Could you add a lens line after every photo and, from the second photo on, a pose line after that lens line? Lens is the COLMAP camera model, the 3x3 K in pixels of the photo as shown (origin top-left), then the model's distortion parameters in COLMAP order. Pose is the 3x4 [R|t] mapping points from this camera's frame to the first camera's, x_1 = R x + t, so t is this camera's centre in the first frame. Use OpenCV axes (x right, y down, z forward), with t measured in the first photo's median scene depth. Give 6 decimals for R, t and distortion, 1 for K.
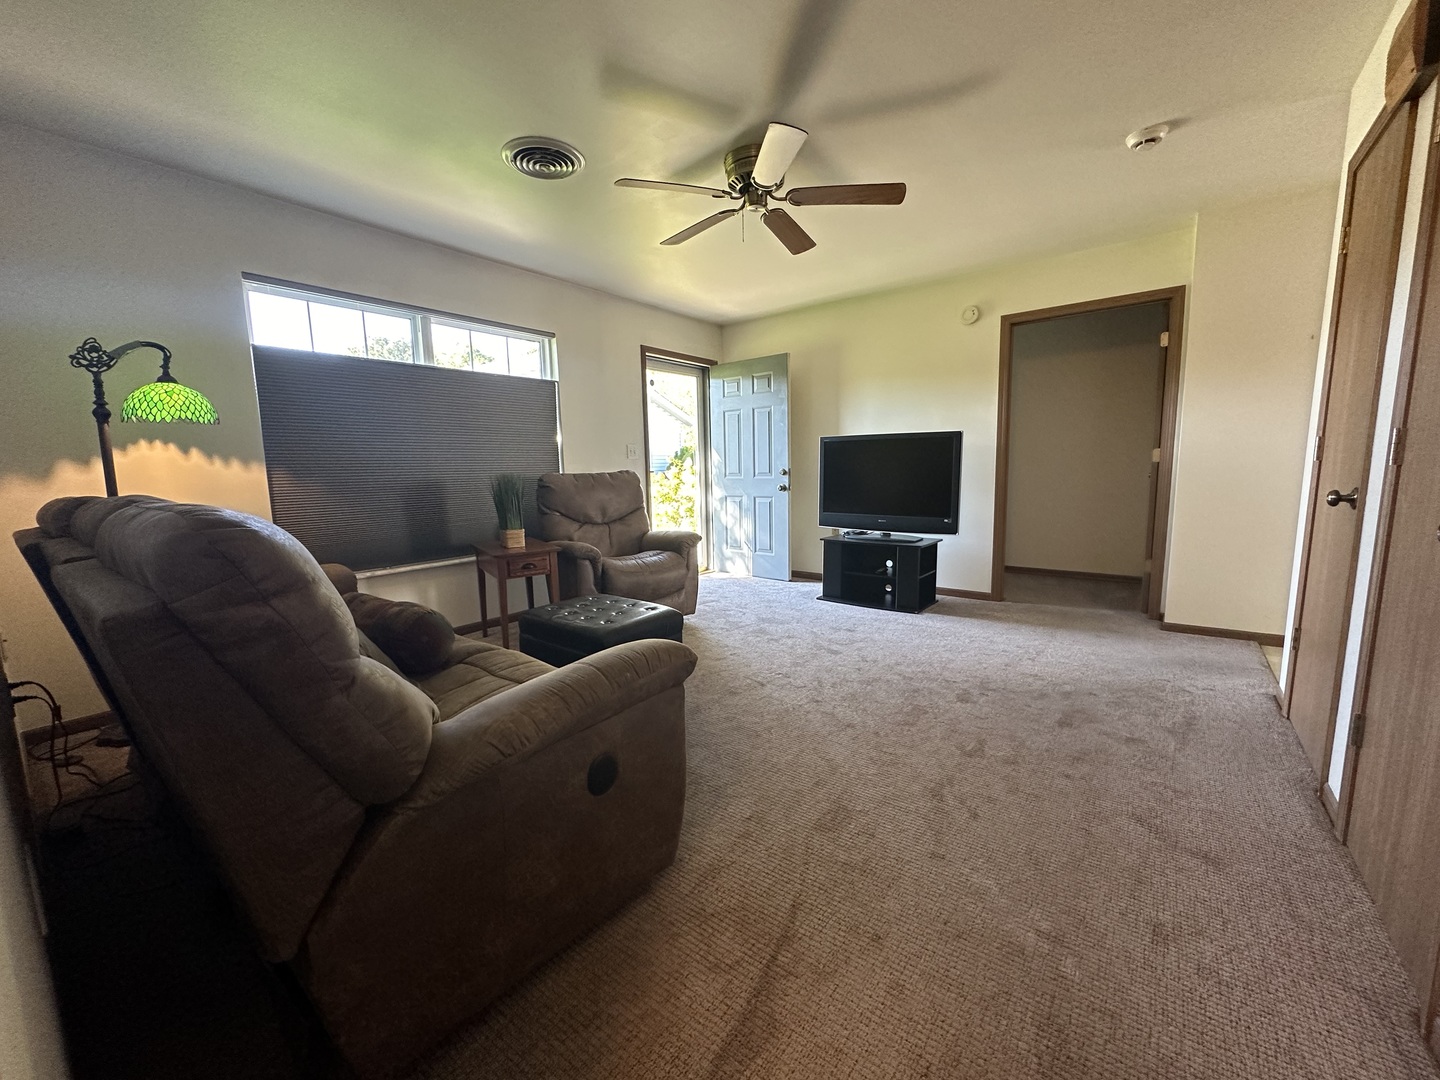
lens RADIAL K [[573.2, 0, 721.2], [0, 573.2, 541.7], [0, 0, 1]] dist [-0.002619, 0.000413]
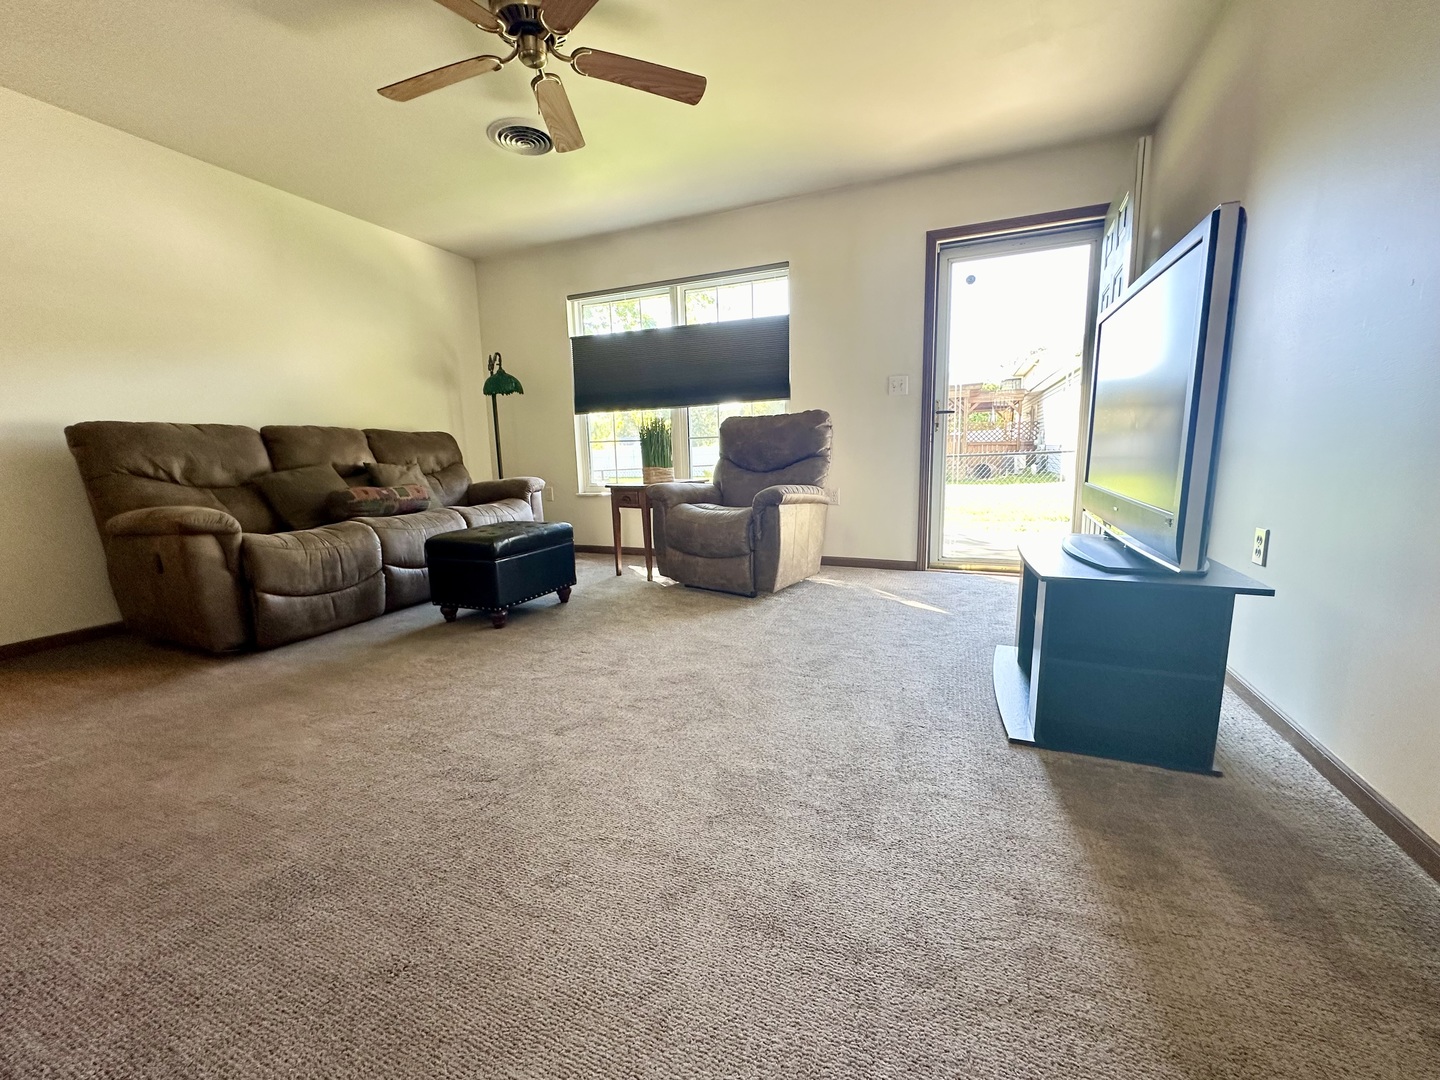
lens RADIAL K [[573.2, 0, 721.2], [0, 573.2, 541.7], [0, 0, 1]] dist [-0.002619, 0.000413]
pose [[0.267099, 0.169054, -0.948725, 0.659094], [-0.104233, 0.983785, 0.145956, -0.049156], [0.958015, 0.059904, 0.280389, 0.706106]]
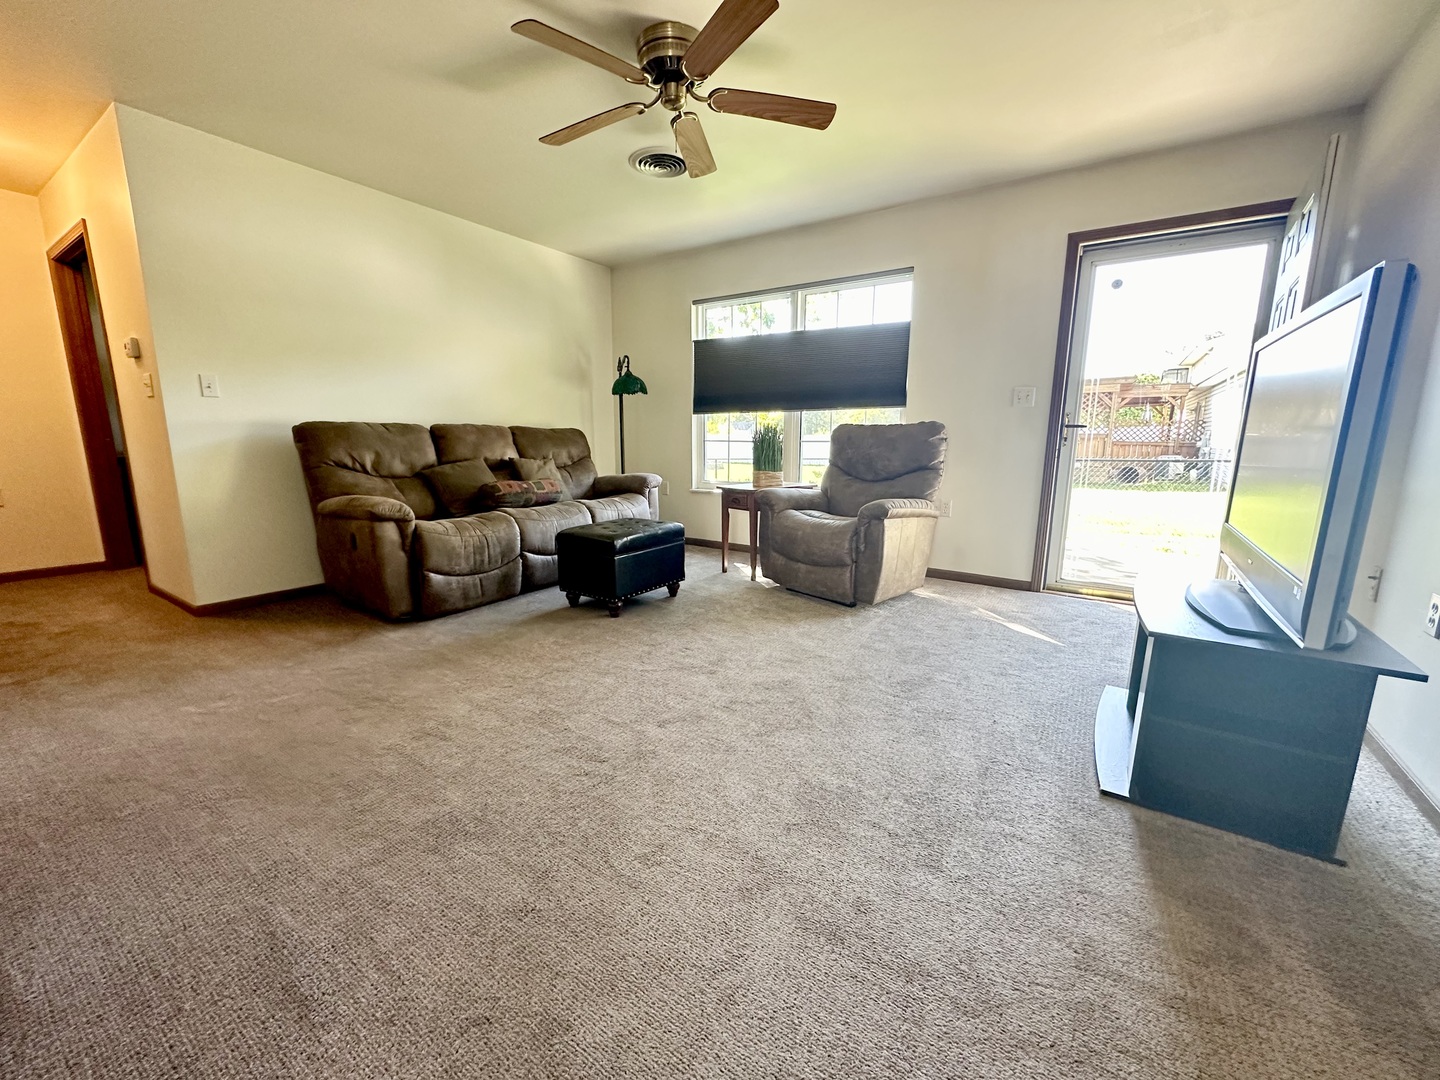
lens RADIAL K [[573.2, 0, 721.2], [0, 573.2, 541.7], [0, 0, 1]] dist [-0.002619, 0.000413]
pose [[0.073234, 0.204531, -0.976117, 0.686840], [-0.134229, 0.971861, 0.193569, -0.083608], [0.988241, 0.116847, 0.098628, 0.702830]]
